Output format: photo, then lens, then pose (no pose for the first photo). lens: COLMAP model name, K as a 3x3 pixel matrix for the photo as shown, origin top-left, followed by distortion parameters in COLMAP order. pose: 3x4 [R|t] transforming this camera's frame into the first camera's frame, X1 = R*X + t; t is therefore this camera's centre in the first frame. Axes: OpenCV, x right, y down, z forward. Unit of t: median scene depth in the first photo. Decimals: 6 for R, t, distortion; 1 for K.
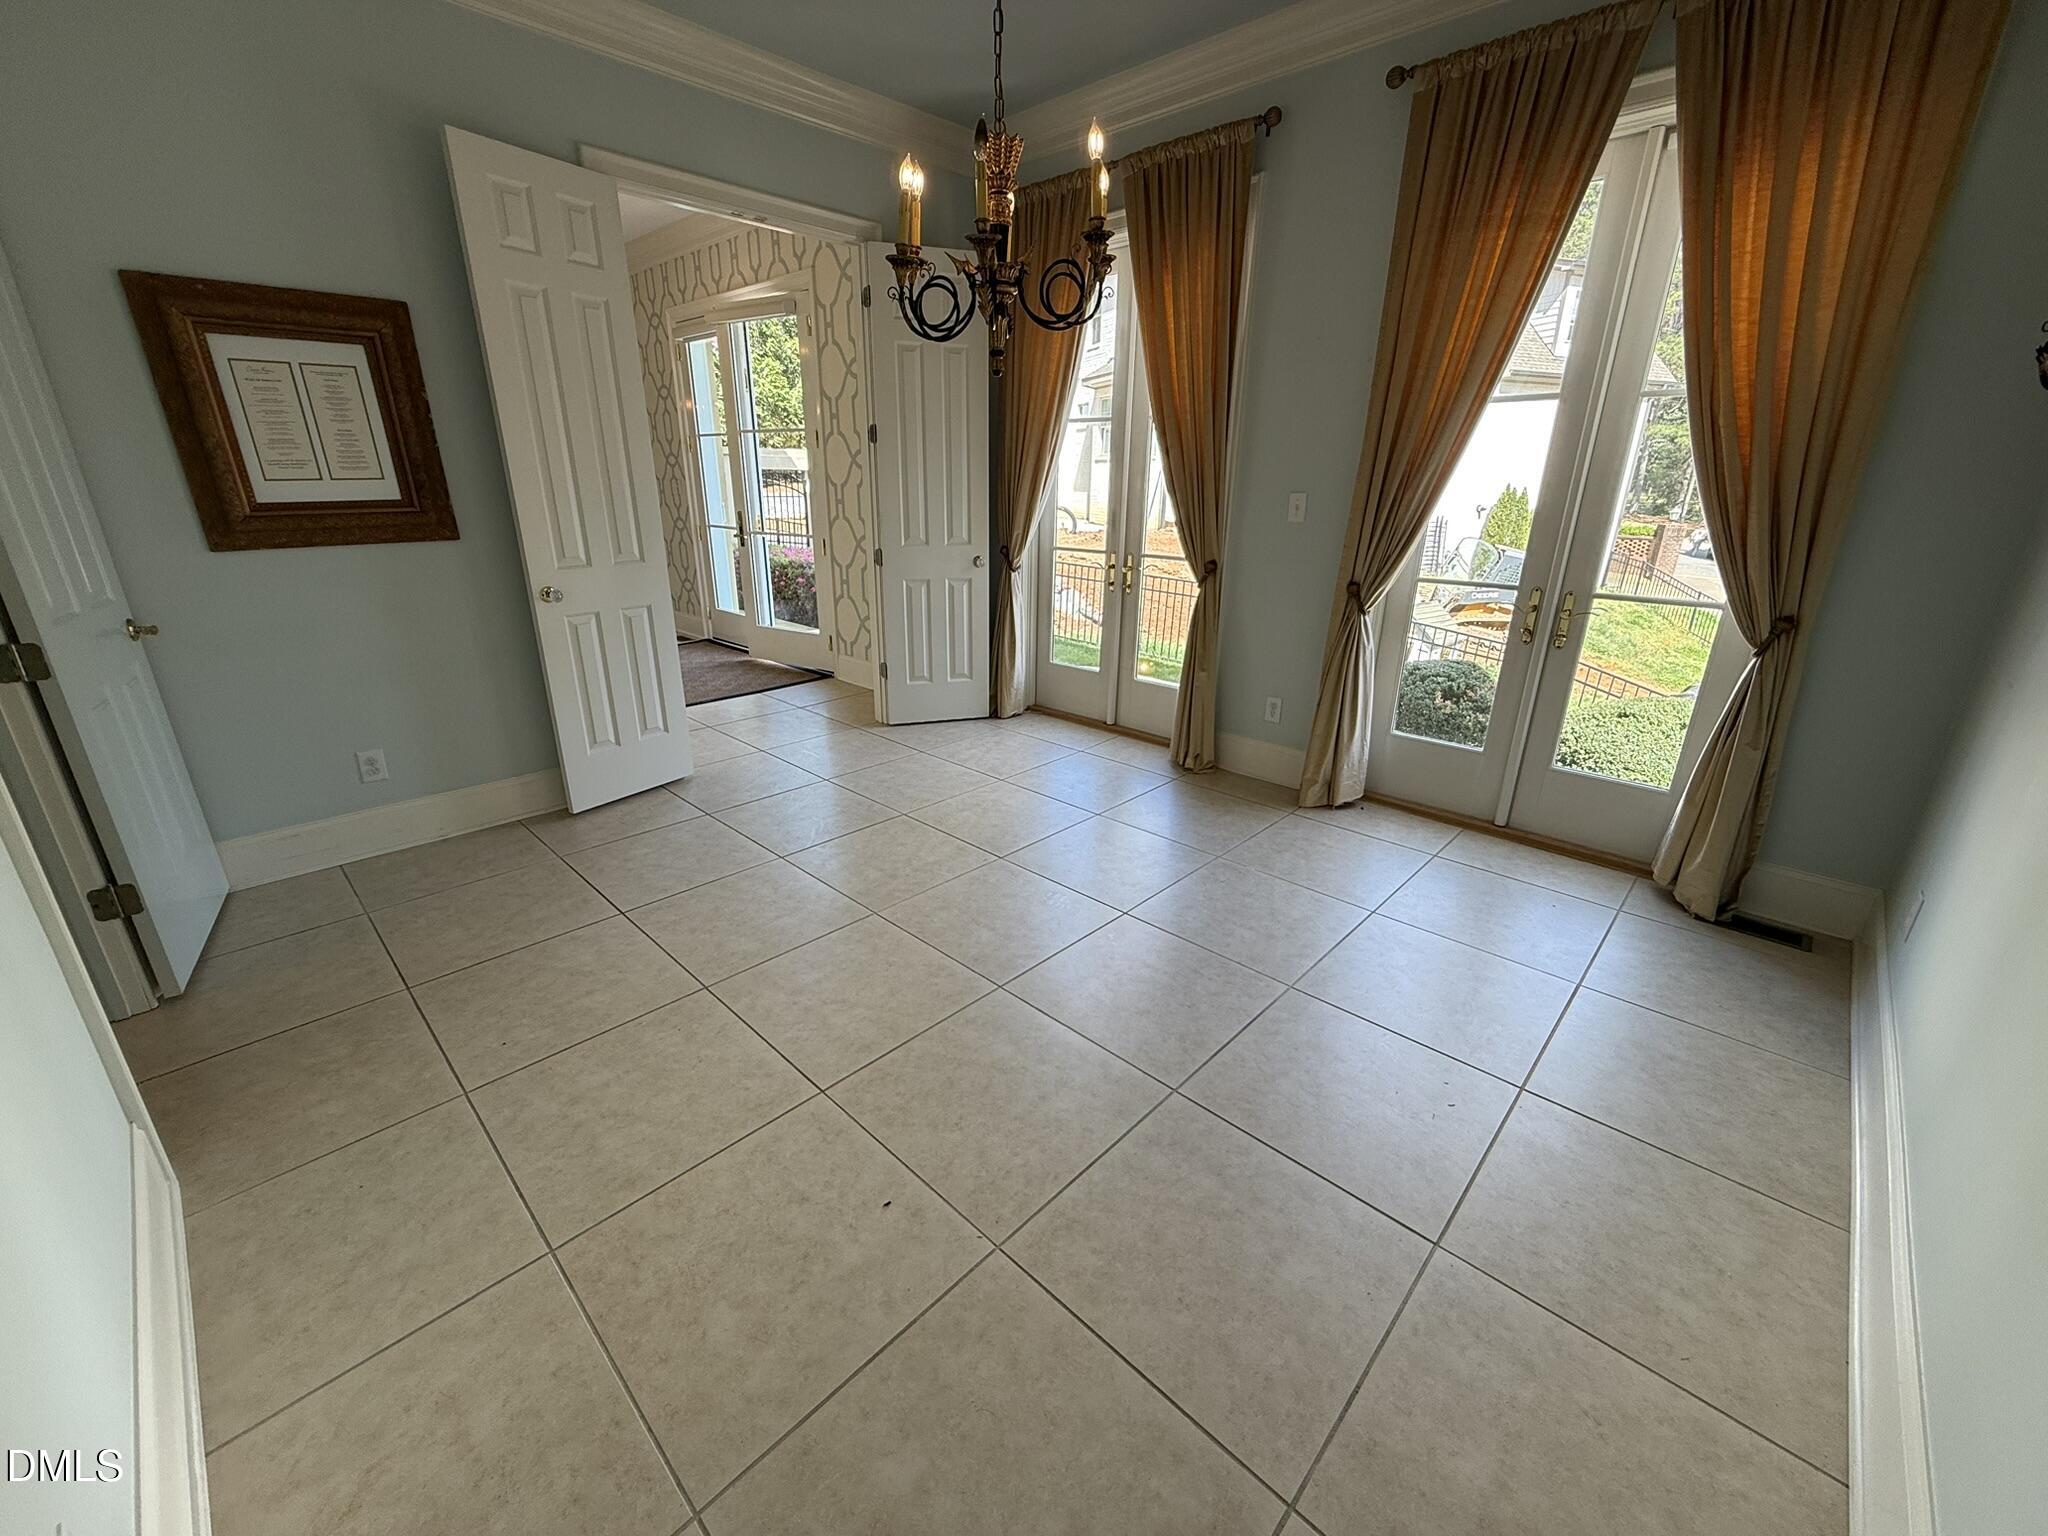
lens RADIAL K [[820.6, 0, 1024.0], [0, 820.6, 768.0], [0, 0, 1]] dist [-0.000108, -0.000041]
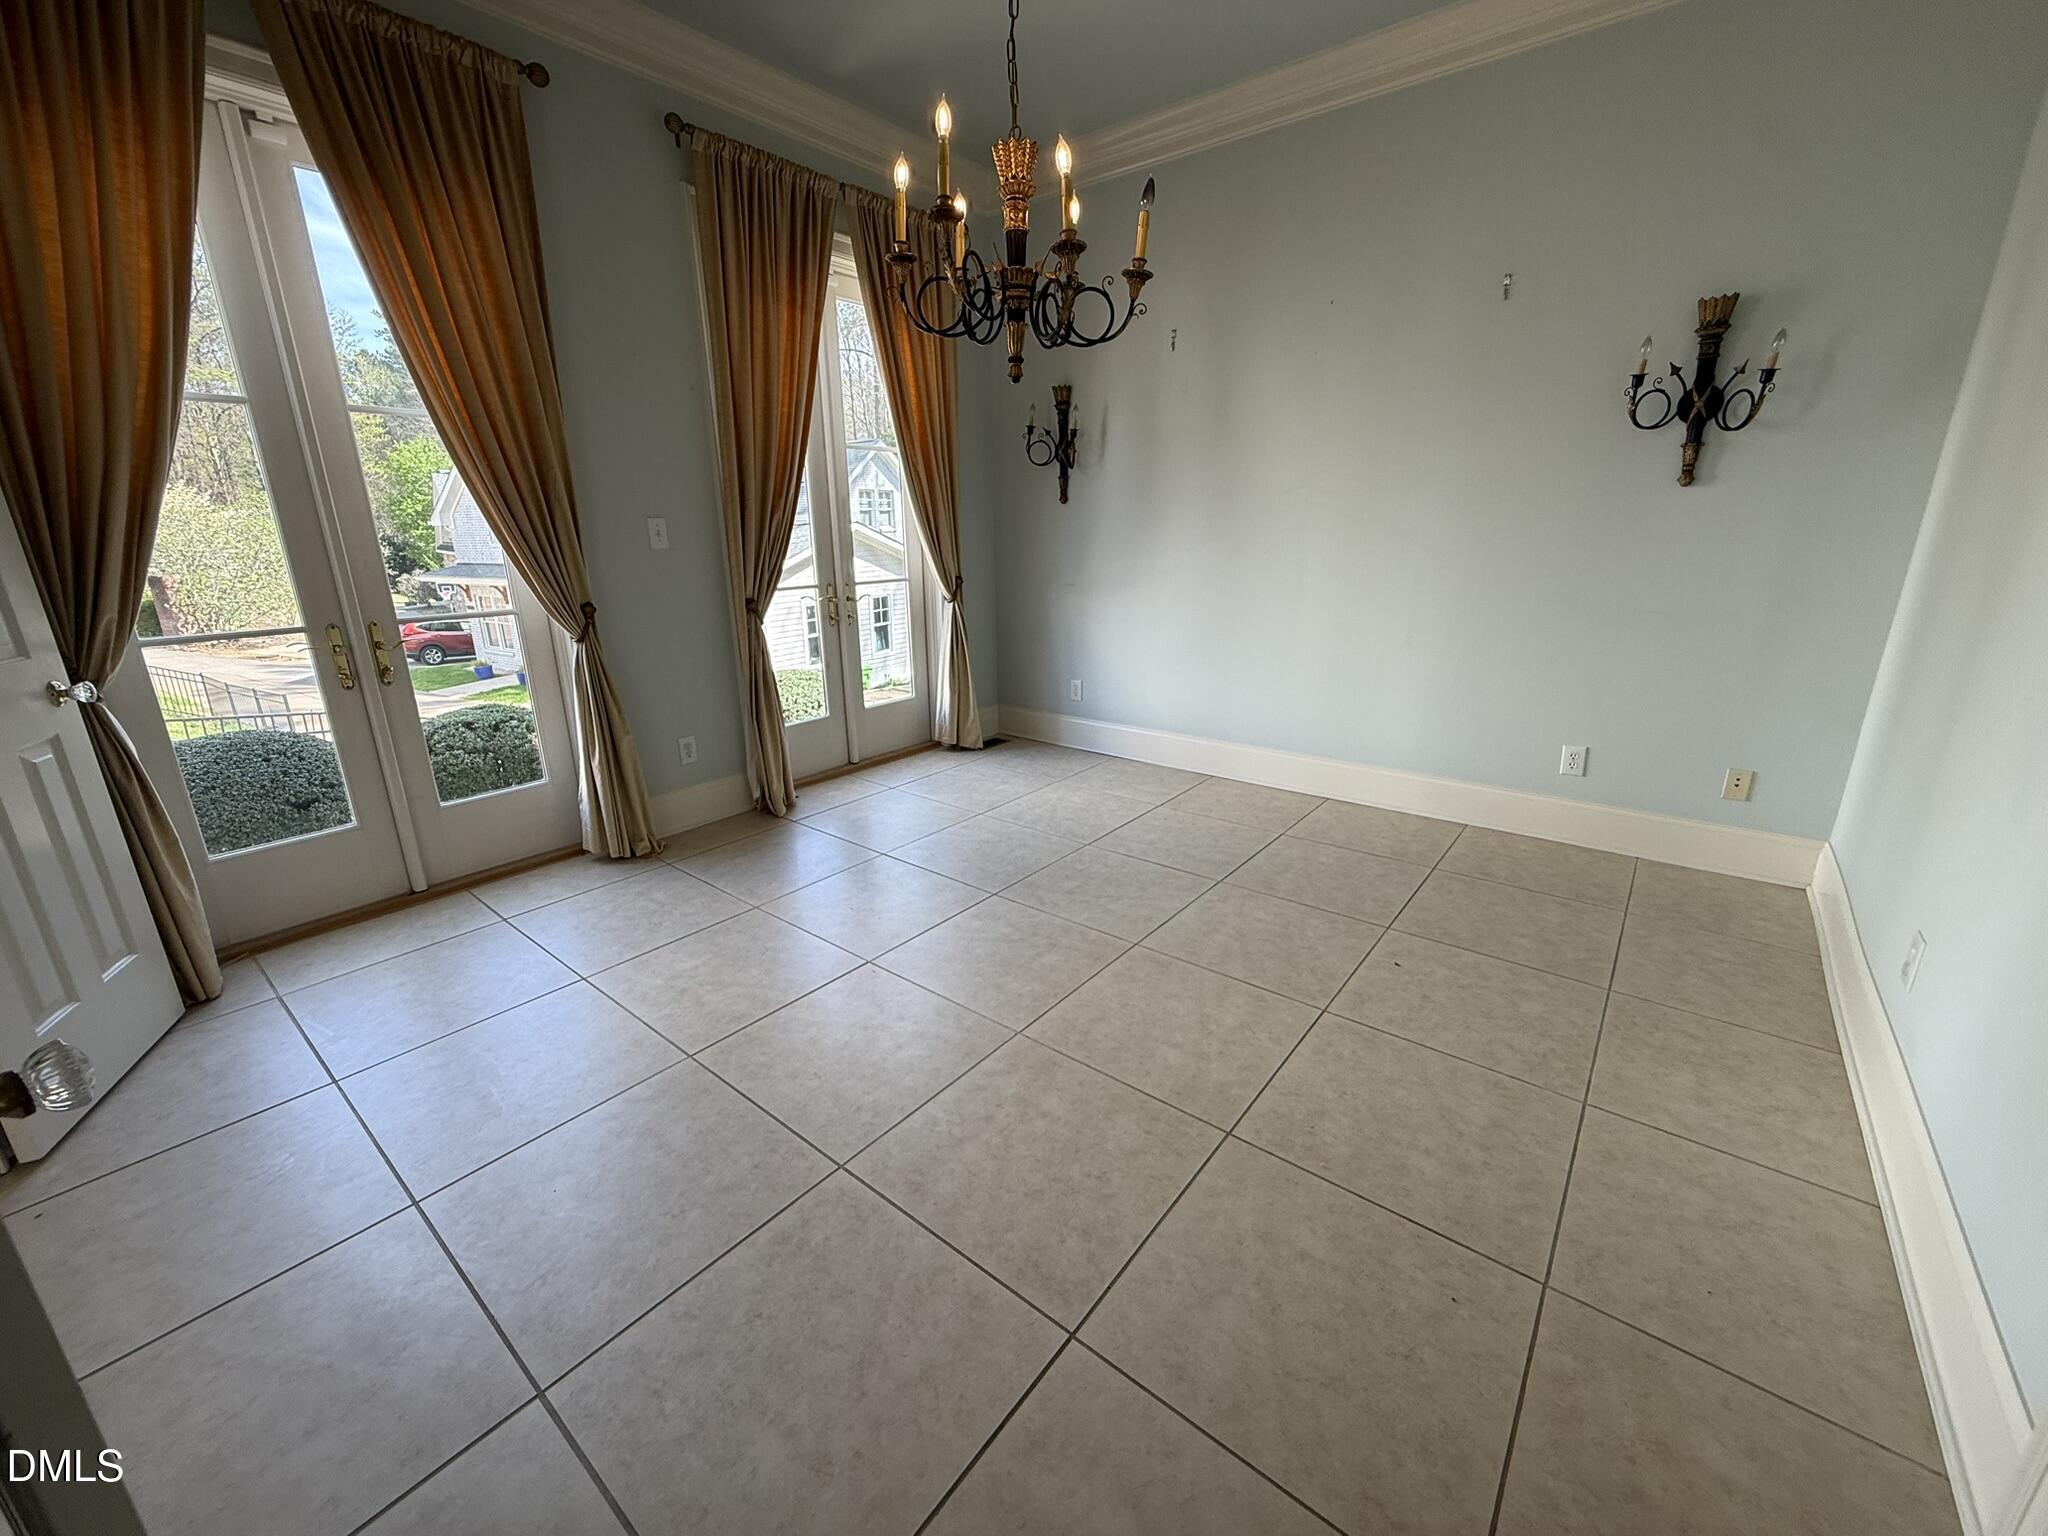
lens RADIAL K [[811.1, 0, 1017.7], [0, 811.1, 761.5], [0, 0, 1]] dist [0.002092, 0.000016]
pose [[-0.082906, -0.292220, 0.952751, -0.823425], [0.346422, 0.887969, 0.302495, -0.283434], [-0.934408, 0.355133, 0.027614, 0.859838]]
